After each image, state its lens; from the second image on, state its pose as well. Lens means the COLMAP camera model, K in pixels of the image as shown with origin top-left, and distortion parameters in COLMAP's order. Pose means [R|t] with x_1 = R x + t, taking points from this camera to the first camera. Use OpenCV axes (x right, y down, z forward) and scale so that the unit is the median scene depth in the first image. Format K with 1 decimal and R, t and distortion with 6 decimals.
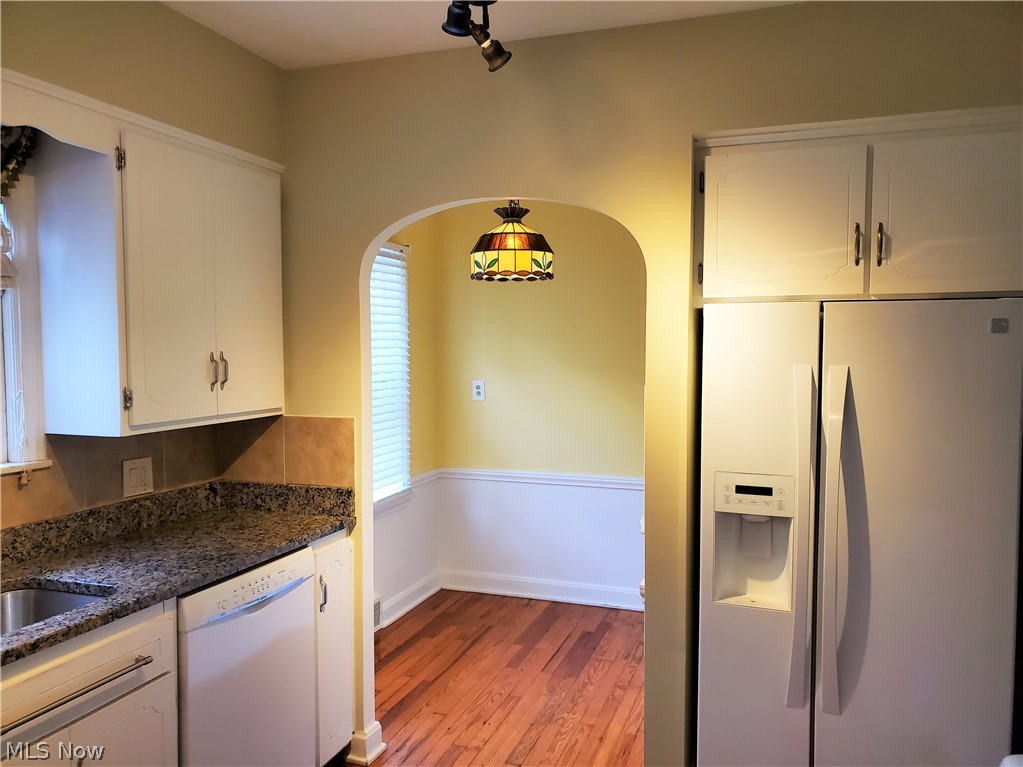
lens RADIAL K [[789.3, 0, 512.5], [0, 789.3, 397.2], [0, 0, 1]] dist [0.009288, 0.006137]
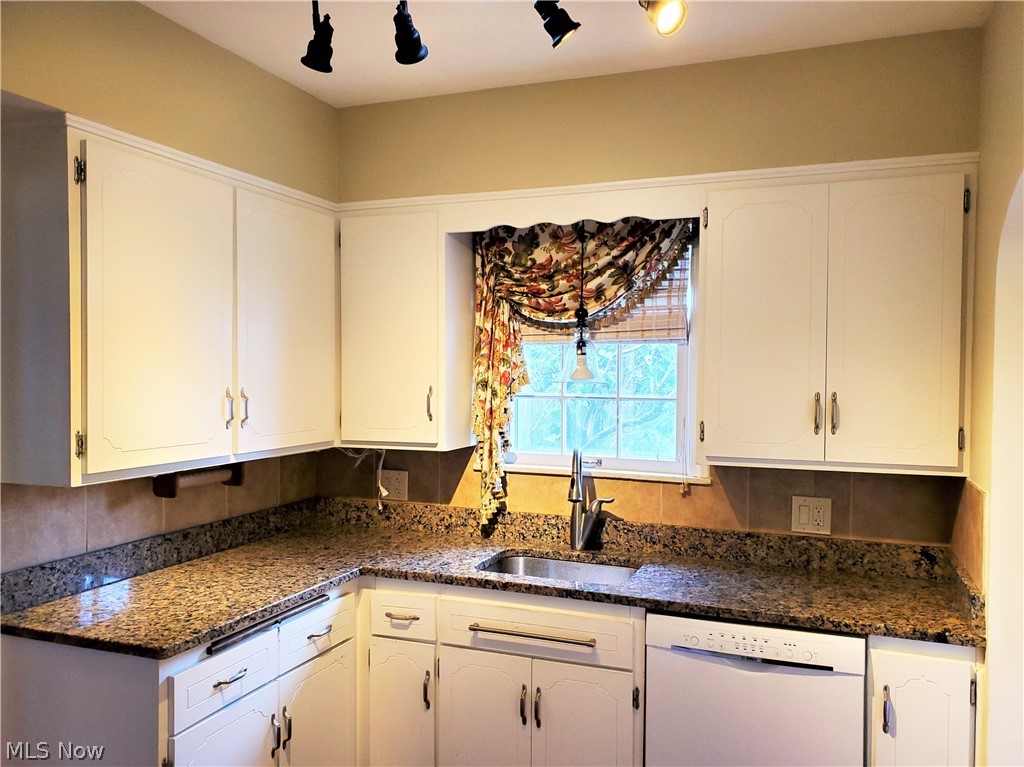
lens RADIAL K [[808.3, 0, 512.0], [0, 808.3, 383.5], [0, 0, 1]] dist [0.009510, 0.008988]
pose [[-0.033695, 0.014685, -0.999324, 0.600628], [-0.070790, 0.997346, 0.017043, -0.059741], [0.996922, 0.071316, -0.032566, 0.693595]]
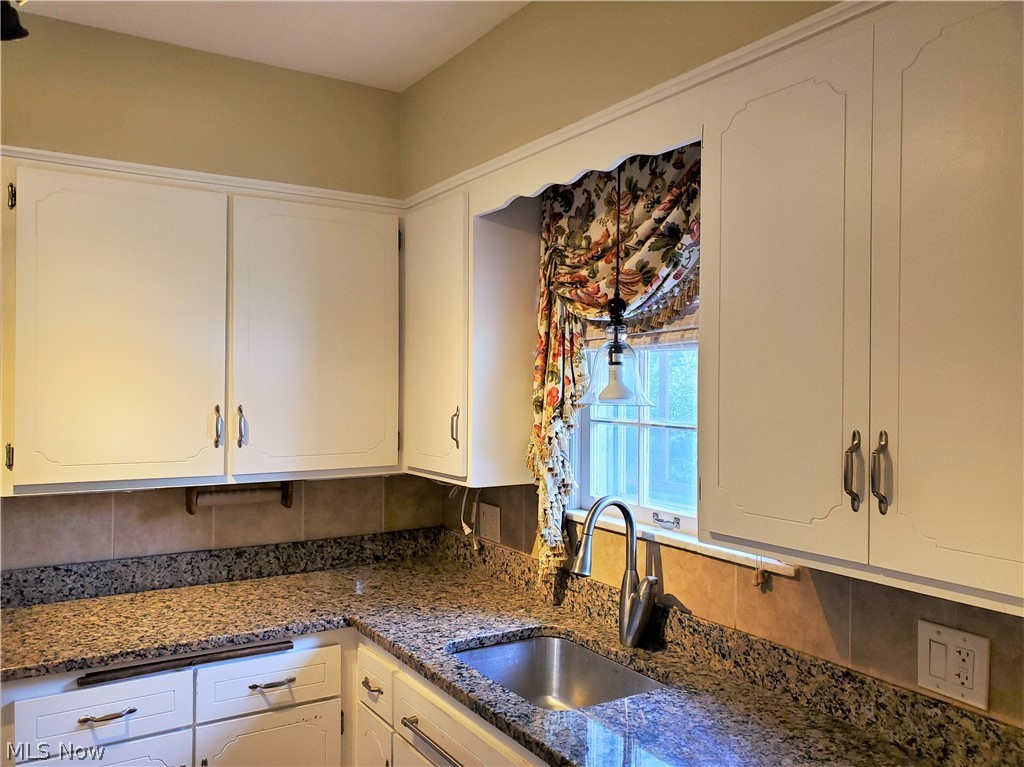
lens RADIAL K [[808.3, 0, 512.0], [0, 808.3, 383.5], [0, 0, 1]] dist [0.009510, 0.008988]
pose [[-0.622115, -0.007061, -0.782894, 0.140725], [-0.058907, 0.997547, 0.037812, -0.093826], [0.780707, 0.069641, -0.621005, 1.176385]]
